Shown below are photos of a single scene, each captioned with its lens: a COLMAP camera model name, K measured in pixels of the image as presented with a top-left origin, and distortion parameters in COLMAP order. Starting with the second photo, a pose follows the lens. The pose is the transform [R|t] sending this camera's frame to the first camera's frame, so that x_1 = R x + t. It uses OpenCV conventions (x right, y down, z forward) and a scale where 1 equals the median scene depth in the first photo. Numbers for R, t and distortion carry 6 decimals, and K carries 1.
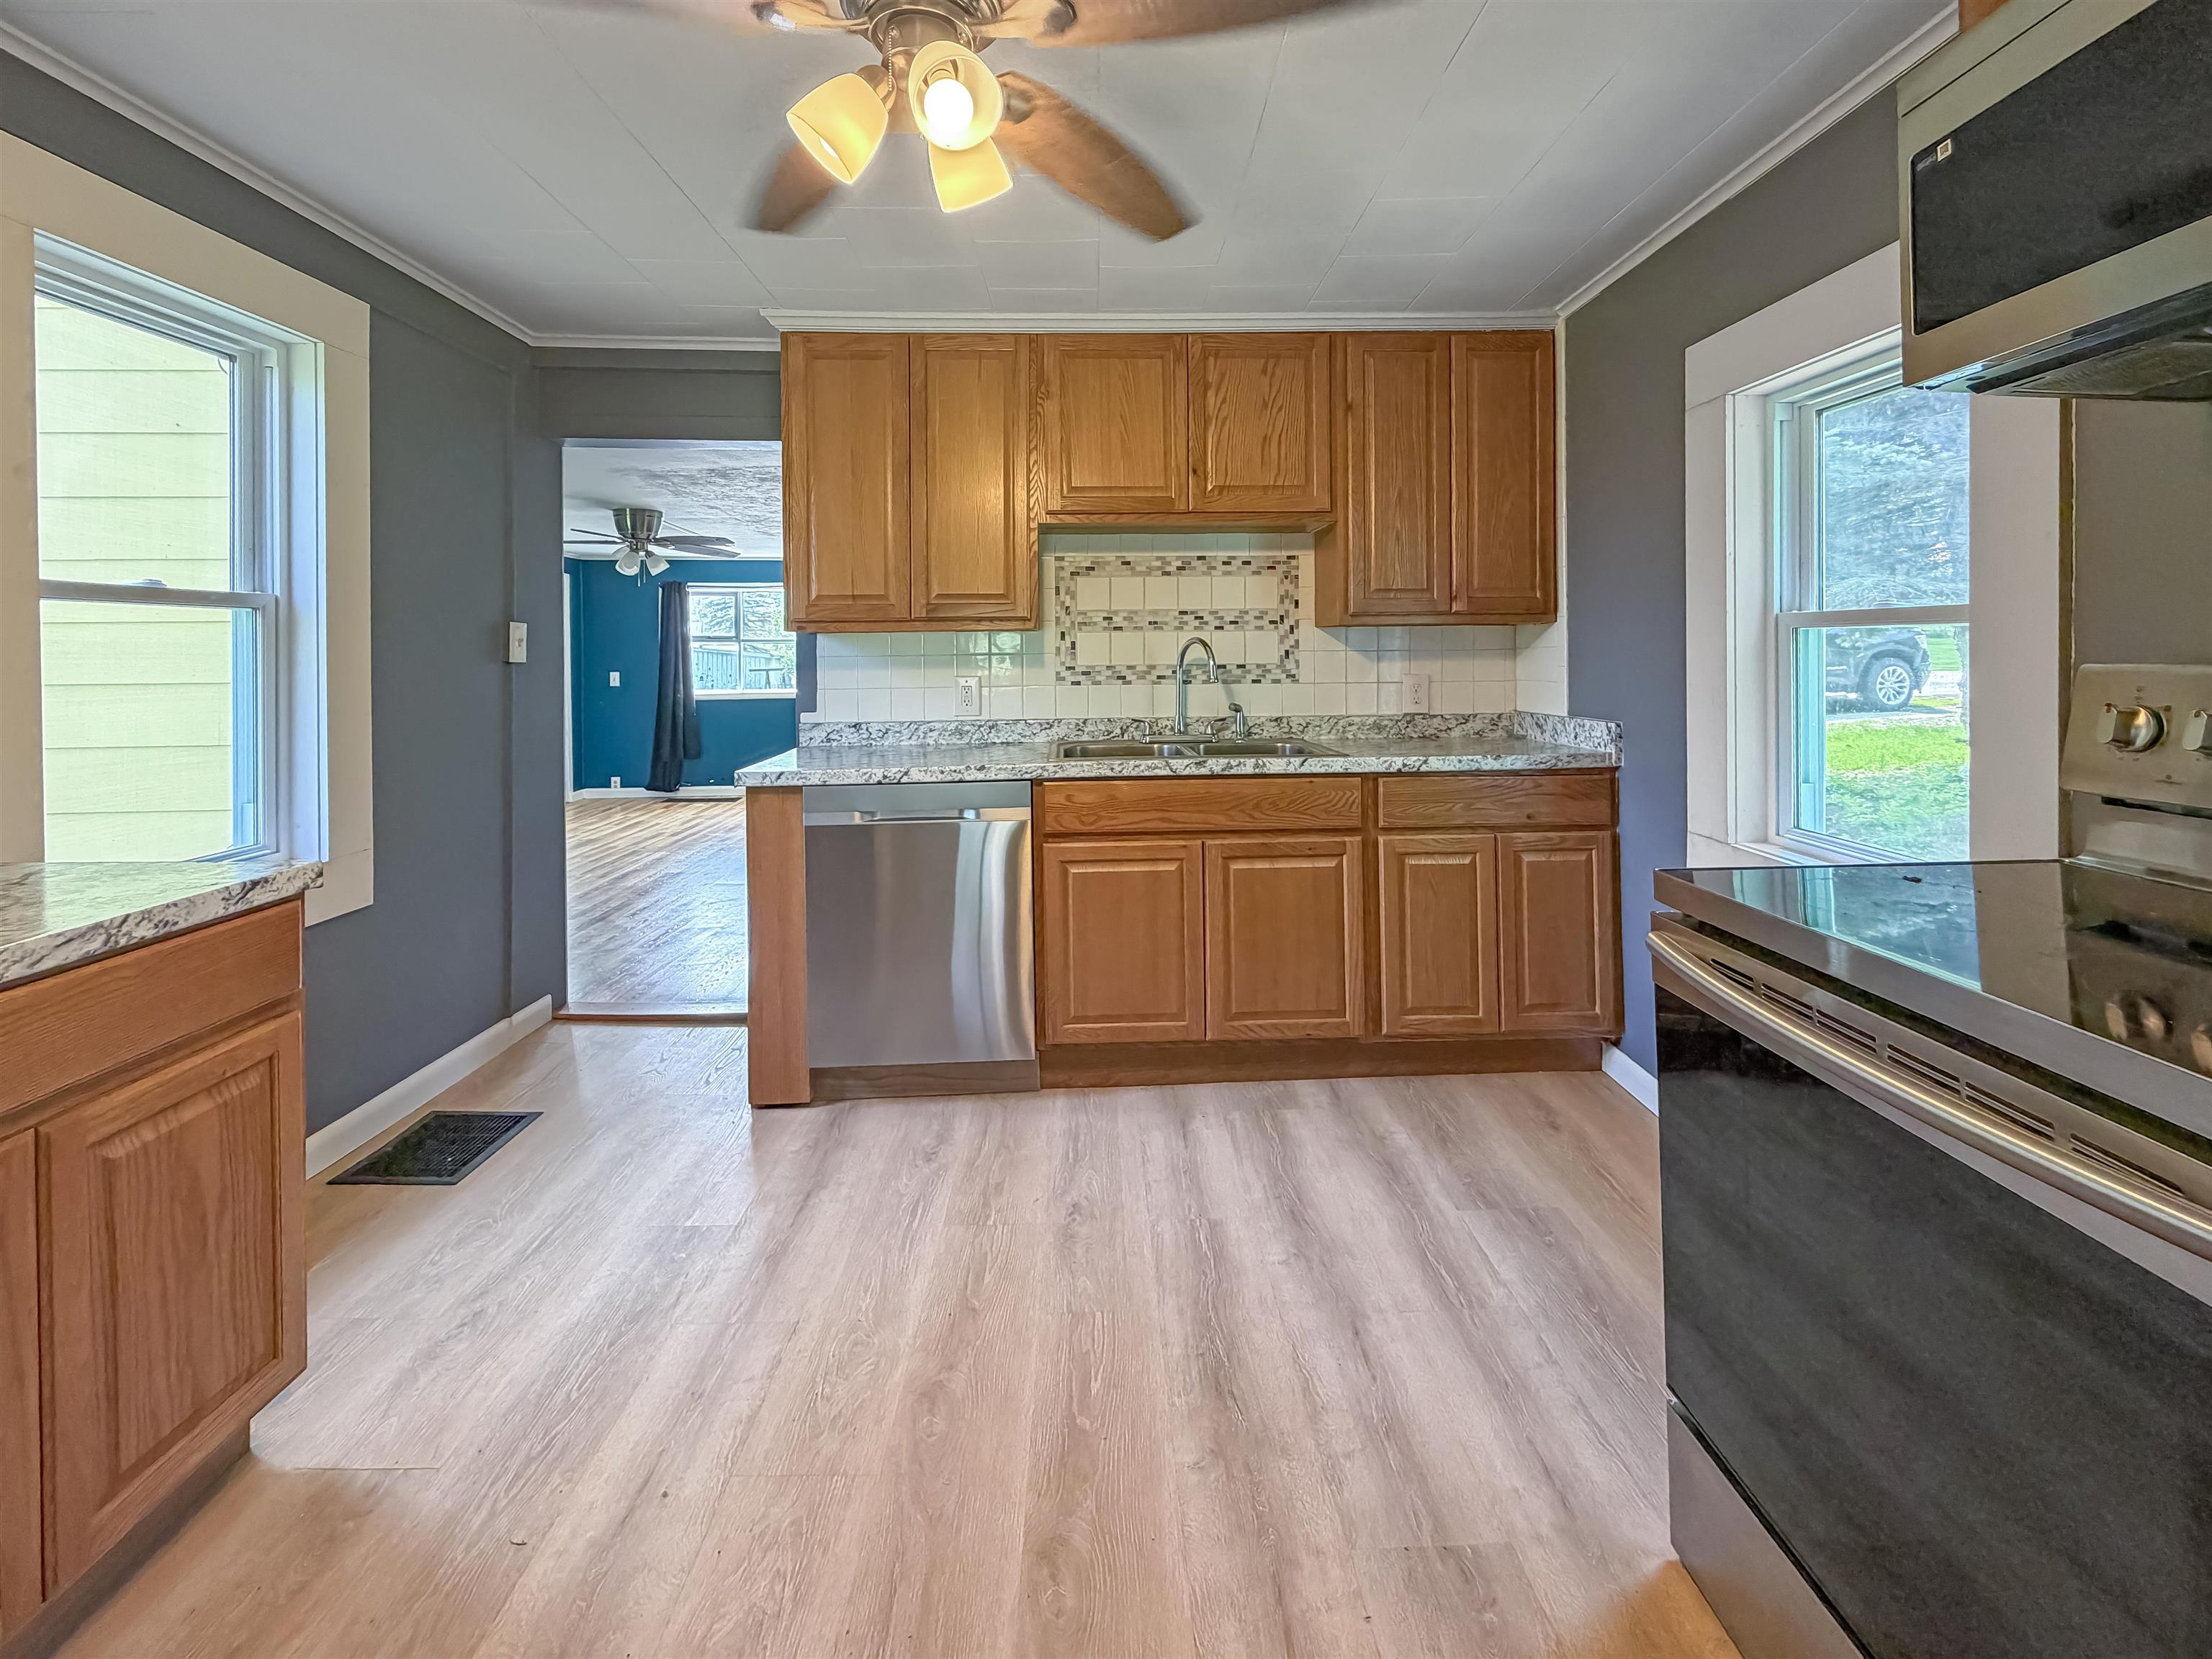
lens RADIAL K [[926.9, 0, 1106.0], [0, 926.9, 829.5], [0, 0, 1]] dist [0.000342, -0.000093]
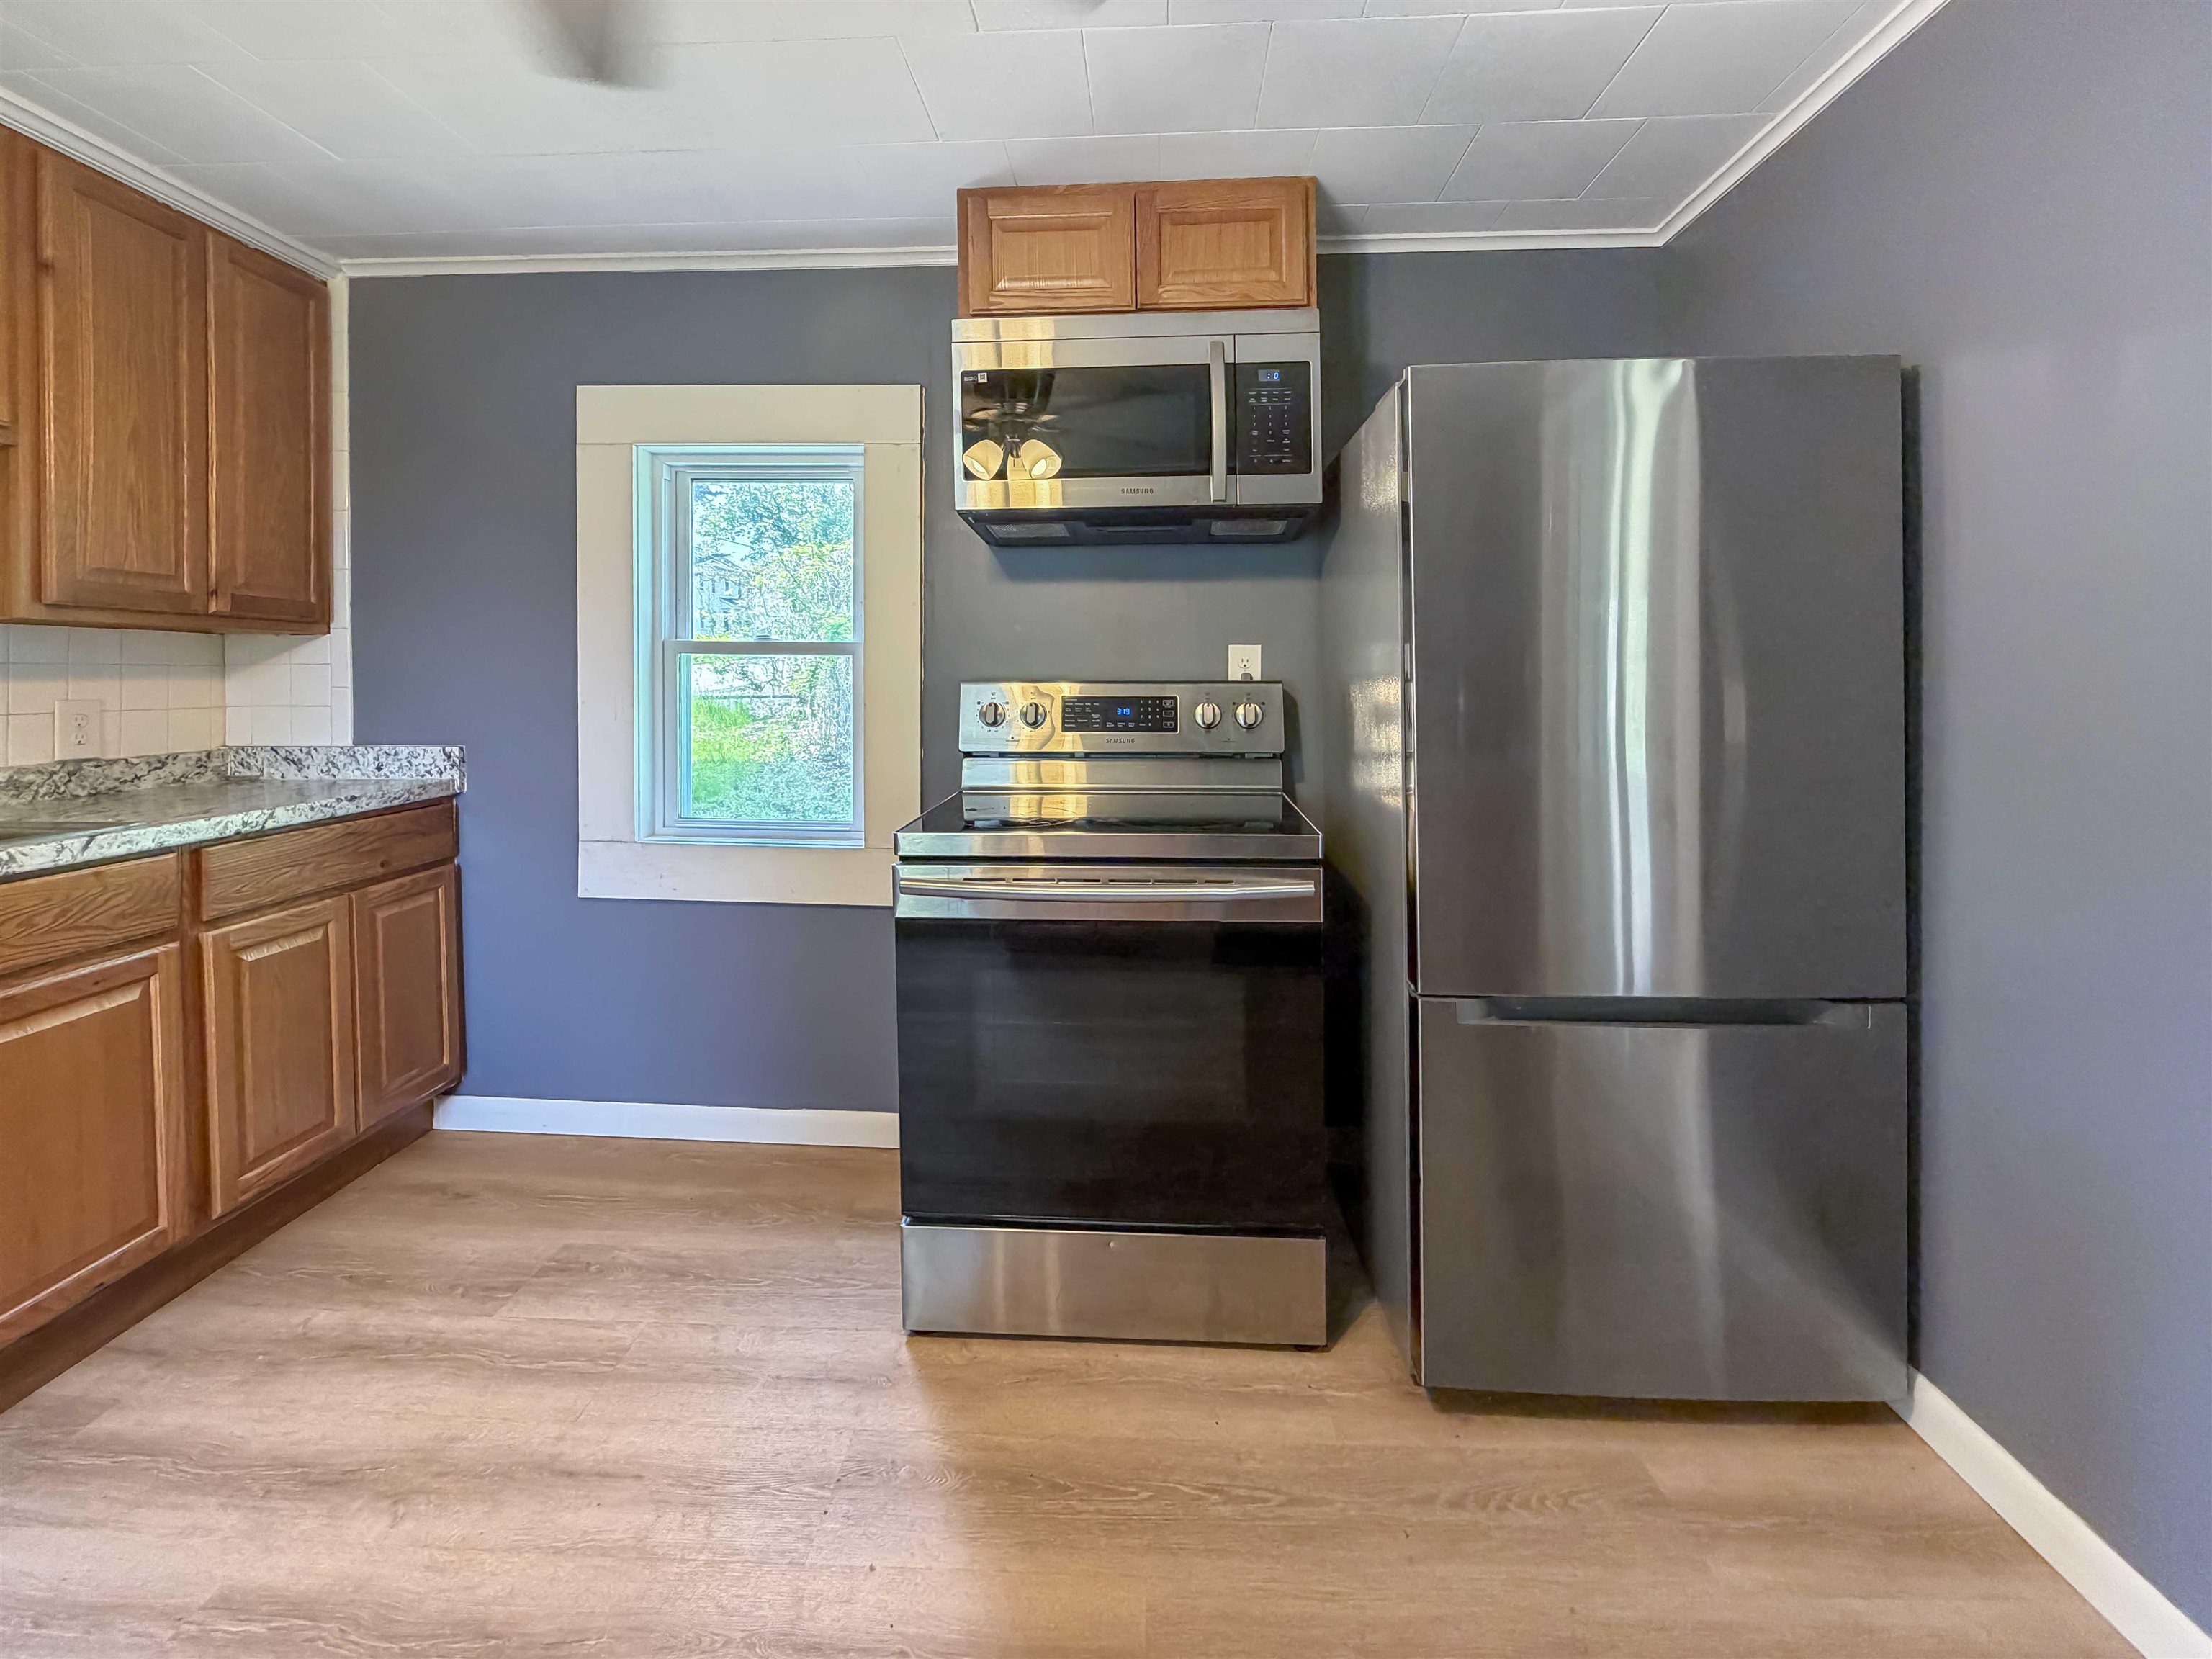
lens RADIAL K [[917.8, 0, 1104.2], [0, 917.8, 857.7], [0, 0, 1]] dist [0.000665, 0.000160]
pose [[0.070984, -0.183280, 0.980495, -0.318424], [0.180293, 0.969141, 0.168106, -0.041750], [-0.981048, 0.164844, 0.101838, 0.264521]]
